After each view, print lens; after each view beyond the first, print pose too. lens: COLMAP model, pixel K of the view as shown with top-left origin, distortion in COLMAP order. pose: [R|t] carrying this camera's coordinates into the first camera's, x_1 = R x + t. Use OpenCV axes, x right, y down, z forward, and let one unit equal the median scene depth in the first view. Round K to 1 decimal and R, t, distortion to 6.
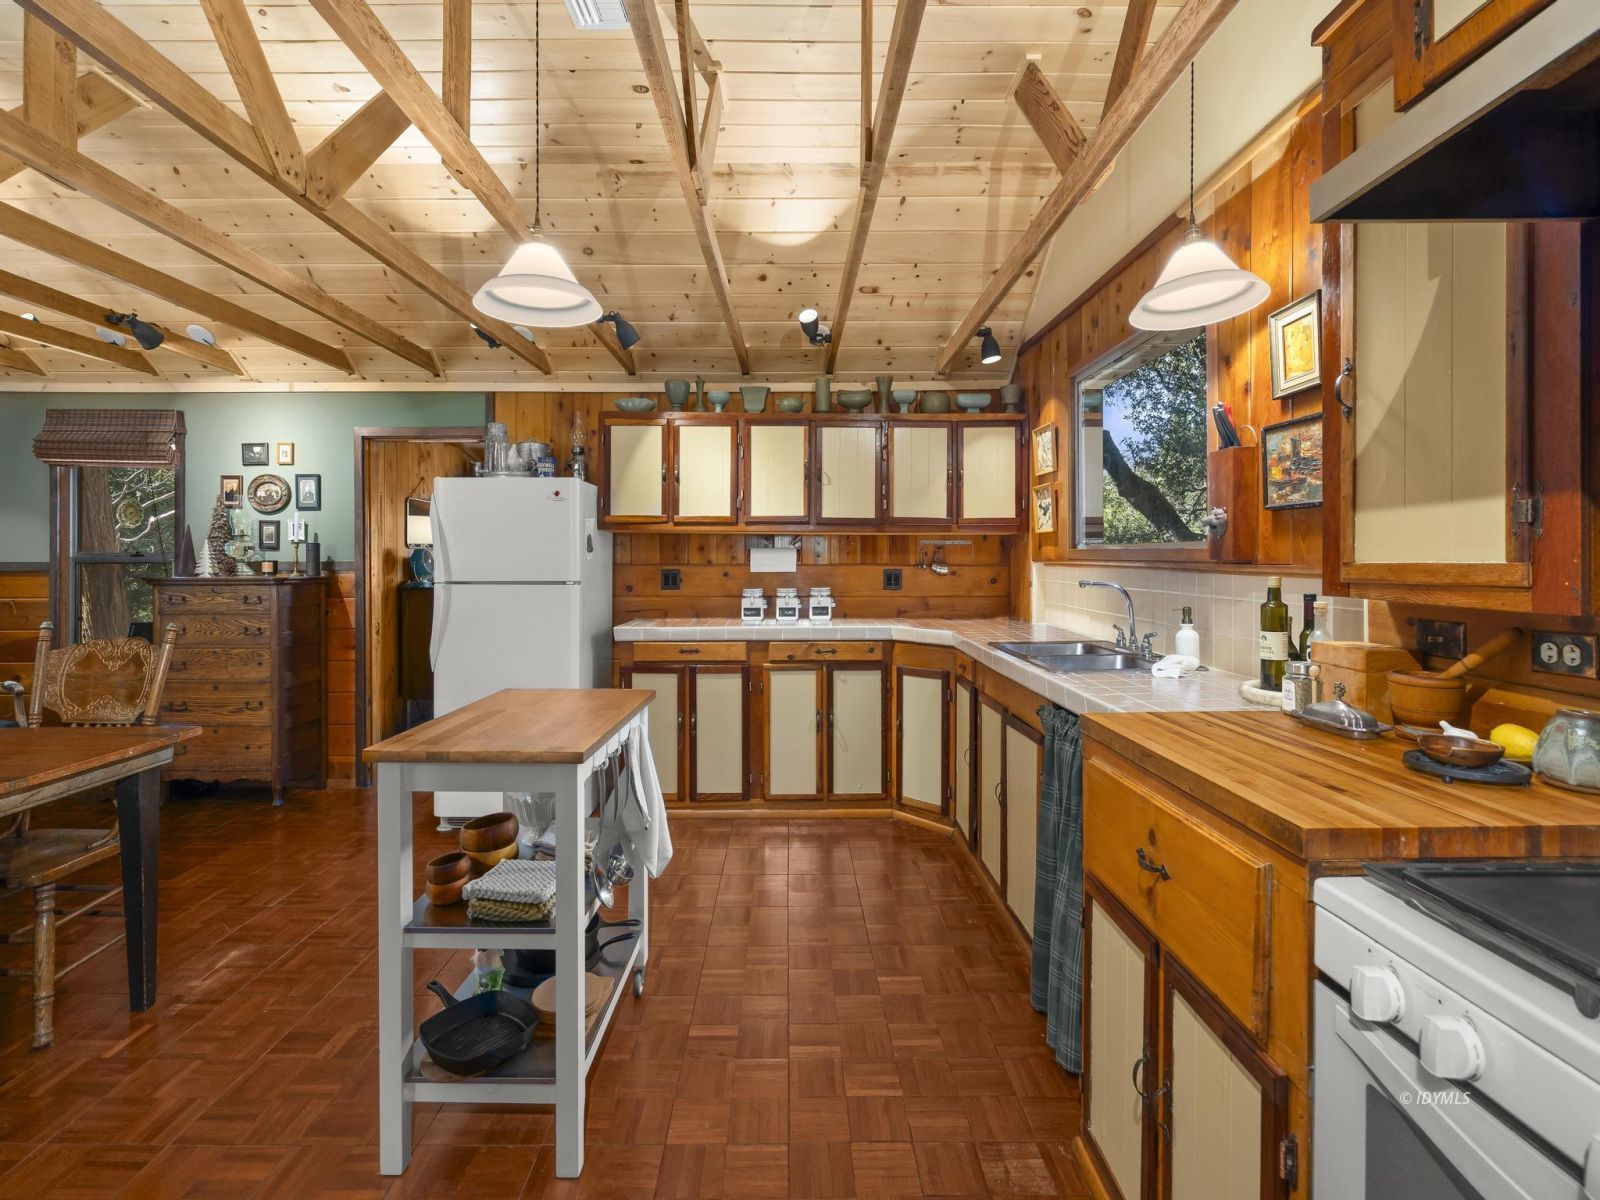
lens RADIAL K [[702.8, 0, 770.3], [0, 702.8, 569.1], [0, 0, 1]] dist [-0.004137, 0.001333]
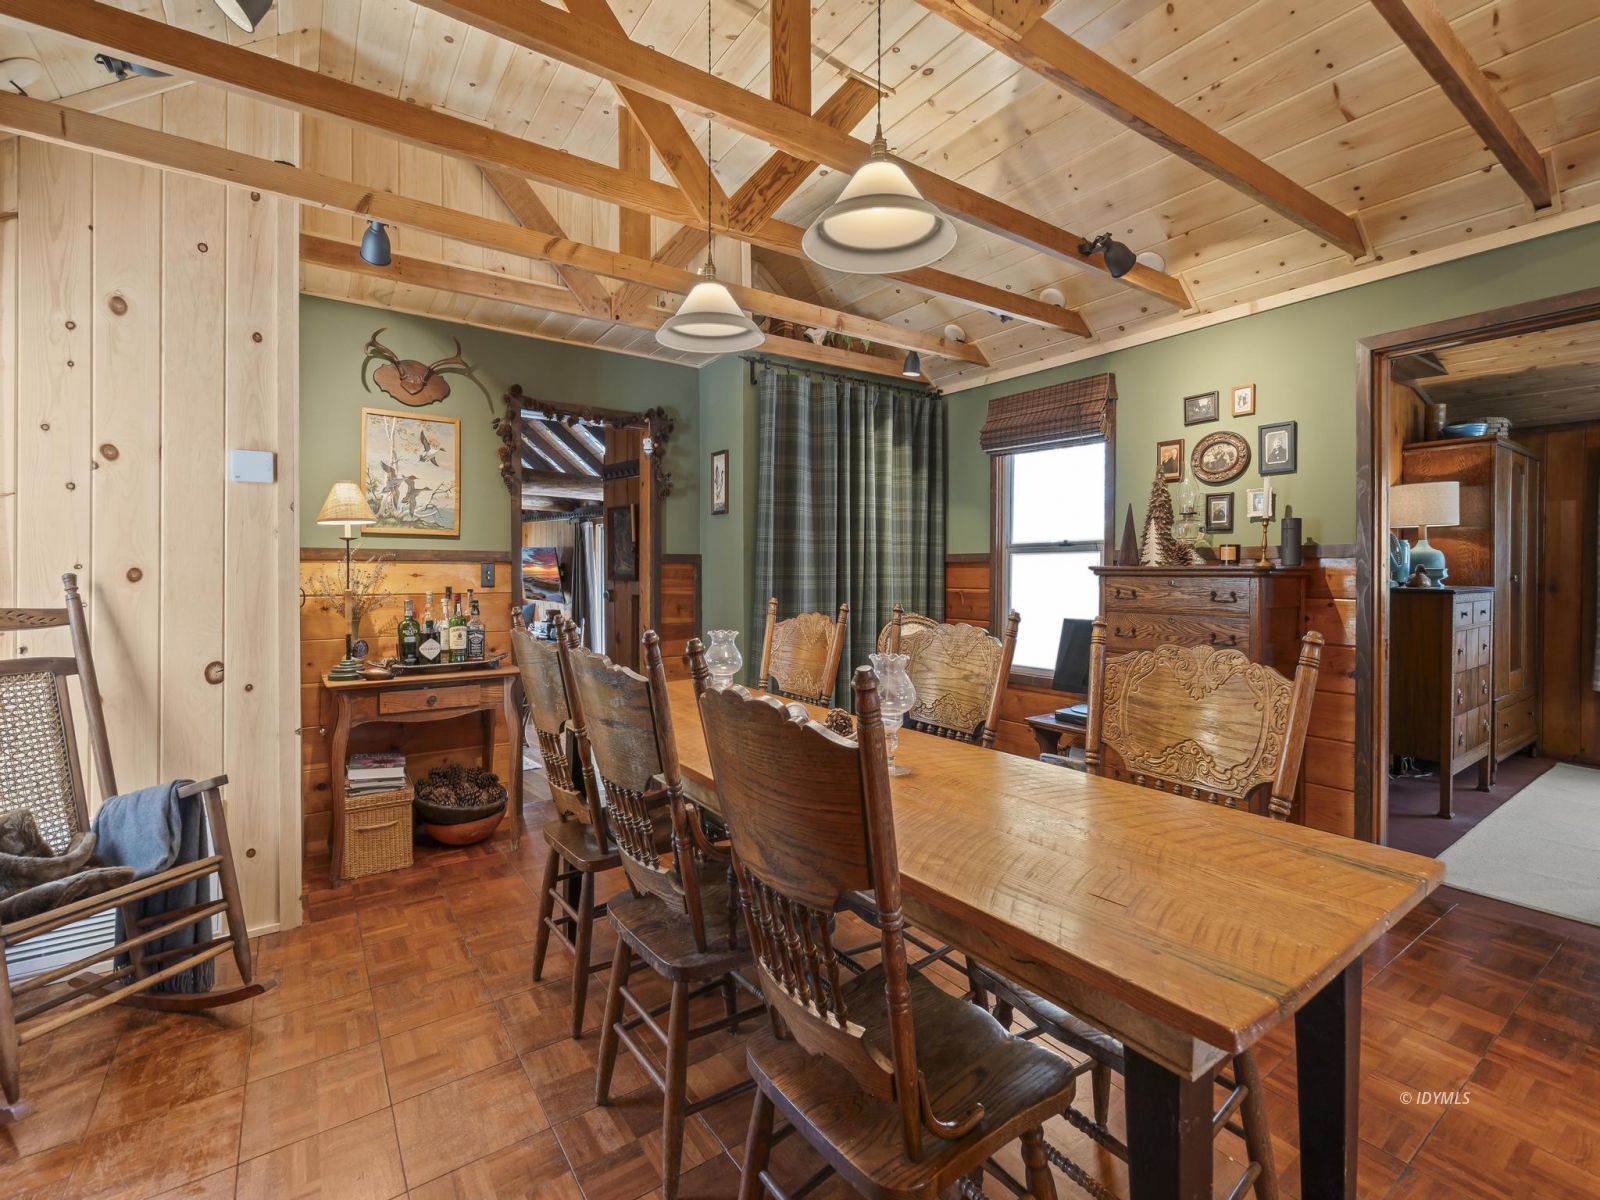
lens RADIAL K [[702.8, 0, 786.0], [0, 702.8, 572.6], [0, 0, 1]] dist [-0.004137, 0.001333]
pose [[0.563492, 0.001869, -0.826119, -0.358781], [-0.005812, 0.999982, -0.001702, 0.020559], [0.826101, 0.005760, 0.563492, 0.192277]]
